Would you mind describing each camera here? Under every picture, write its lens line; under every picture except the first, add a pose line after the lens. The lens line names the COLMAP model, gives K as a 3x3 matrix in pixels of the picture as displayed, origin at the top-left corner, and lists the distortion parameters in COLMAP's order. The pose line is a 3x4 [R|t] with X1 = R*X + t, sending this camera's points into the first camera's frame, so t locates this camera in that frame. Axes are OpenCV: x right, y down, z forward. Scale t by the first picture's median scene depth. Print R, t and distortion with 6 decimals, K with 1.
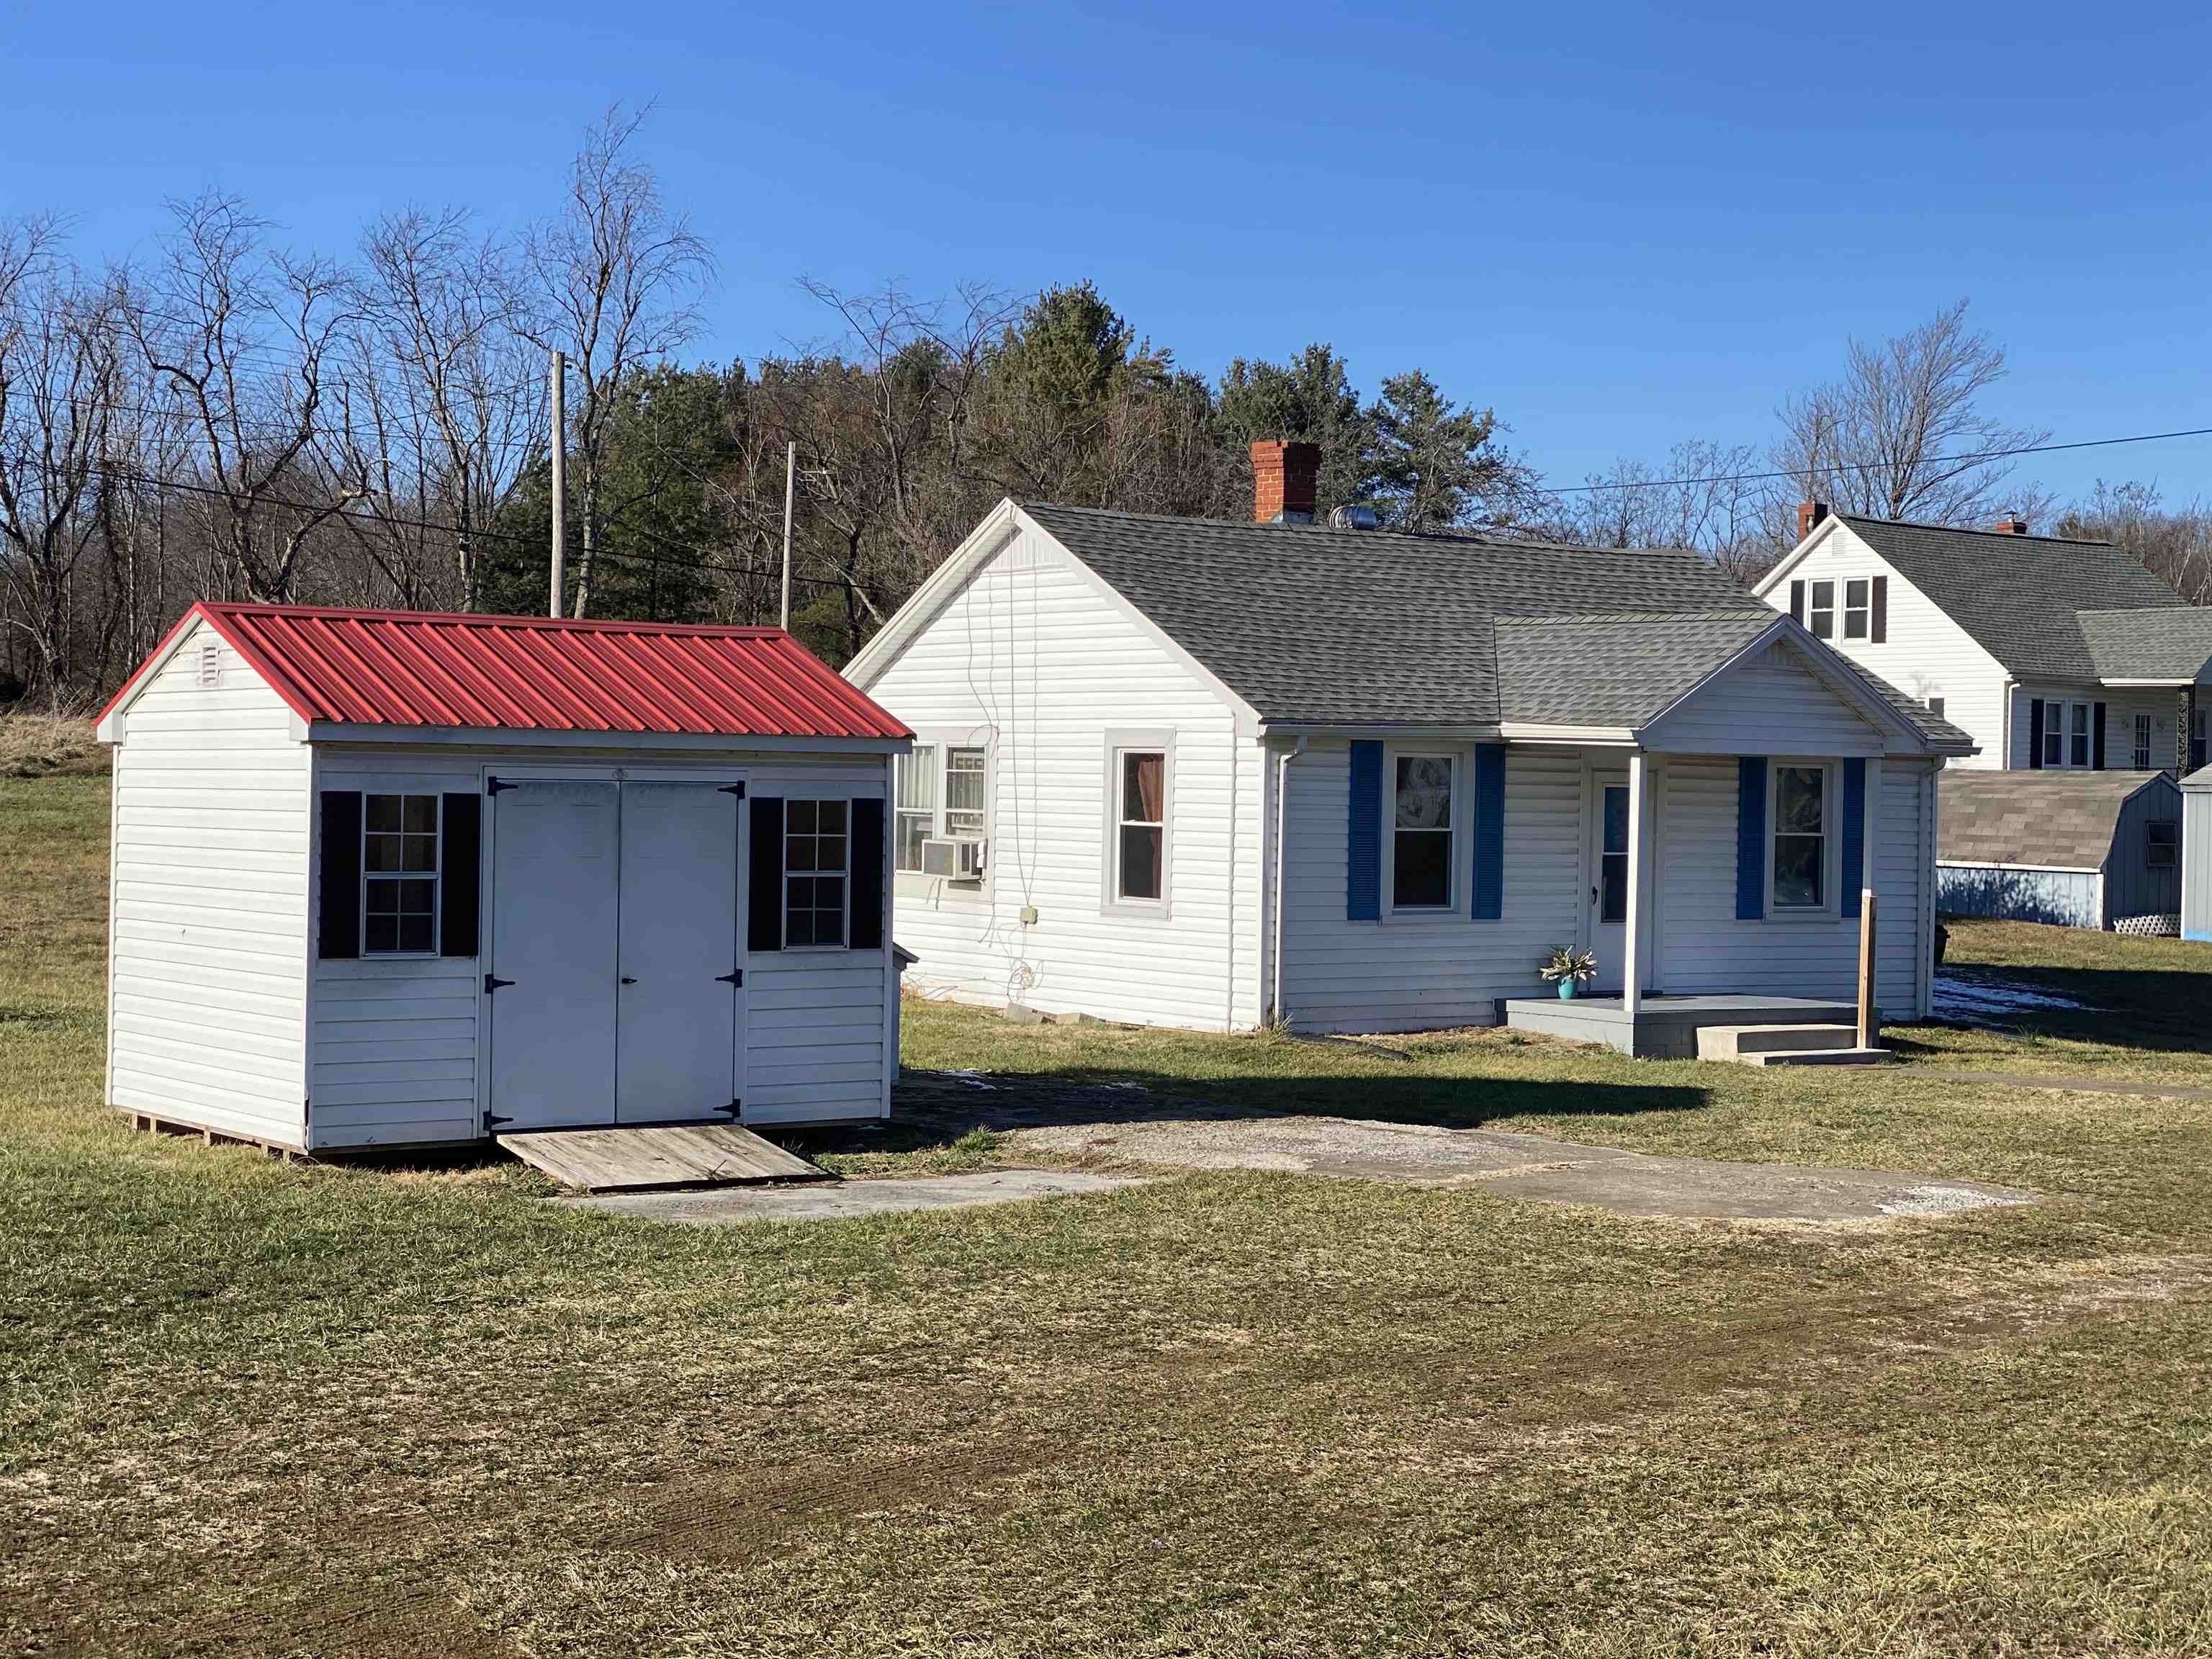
lens RADIAL K [[3431.2, 0, 1106.9], [0, 3431.2, 840.9], [0, 0, 1]] dist [0.137635, 0.000000]
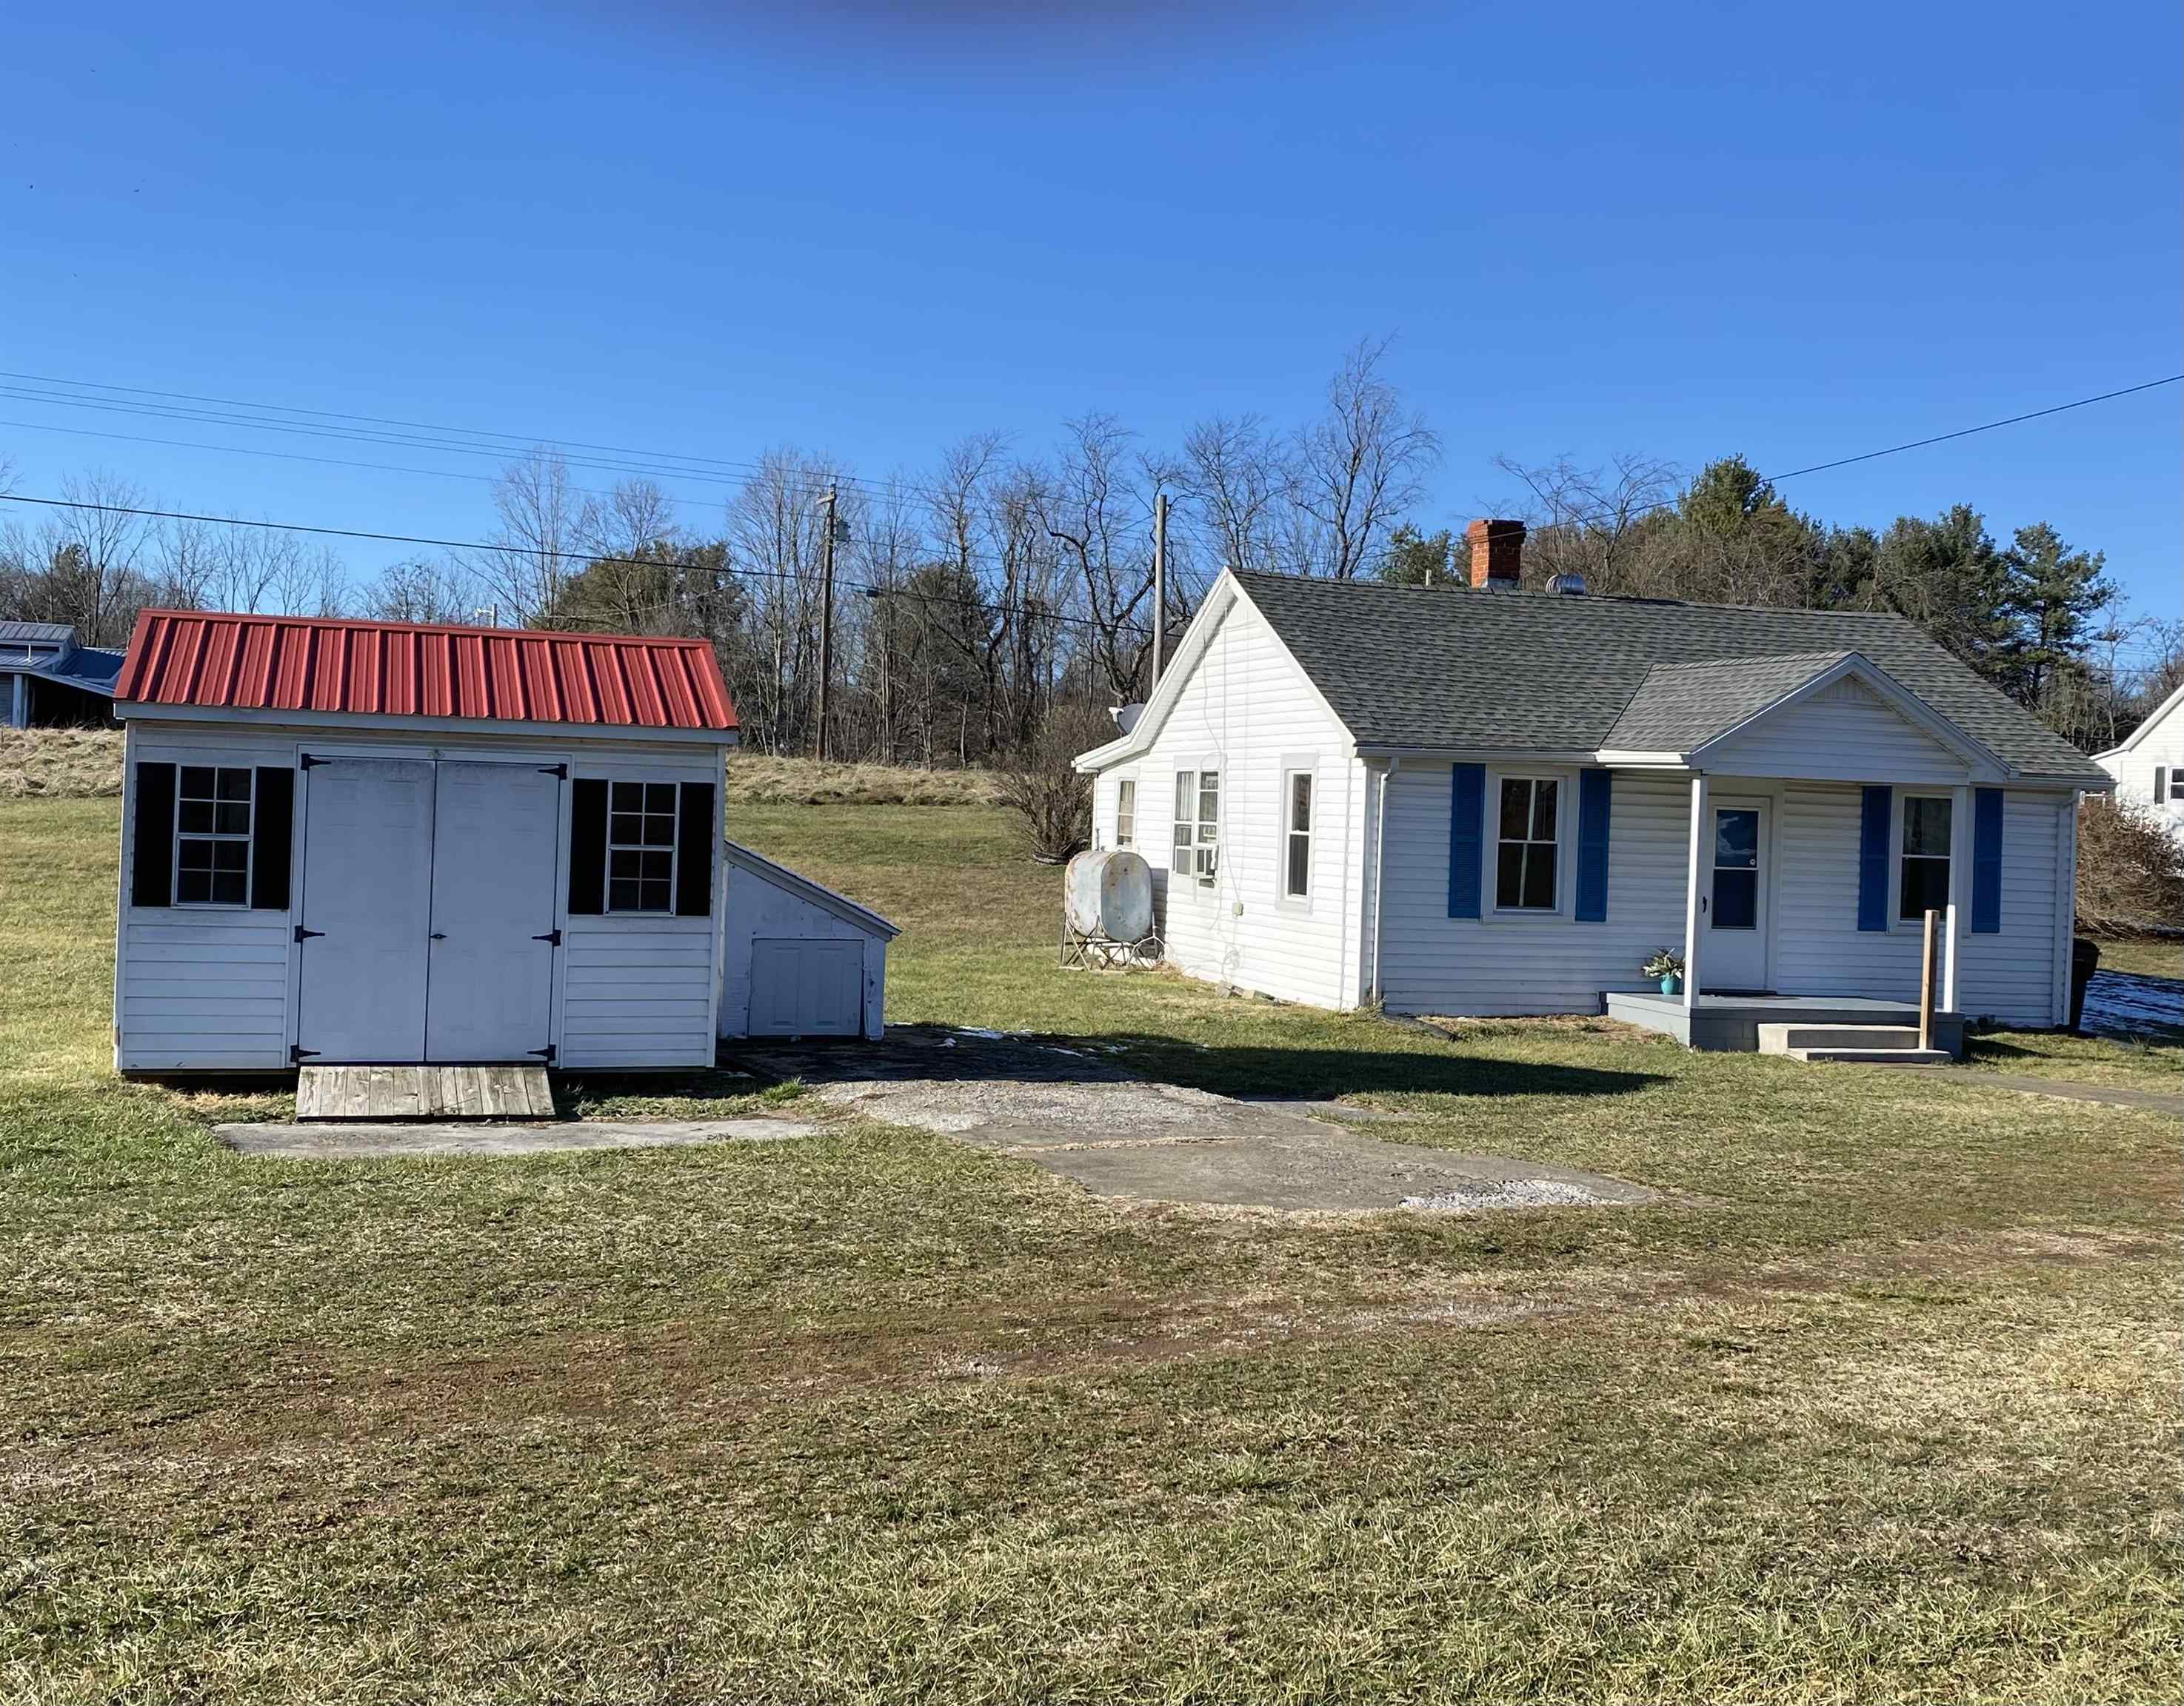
lens RADIAL K [[2424.2, 0, 1091.1], [0, 2424.2, 830.3], [0, 0, 1]] dist [0.092260, 0.000000]
pose [[0.958760, 0.018218, -0.283631, 0.184100], [-0.023004, 0.999644, -0.013550, 0.007245], [0.283283, 0.019516, 0.958838, 0.177230]]
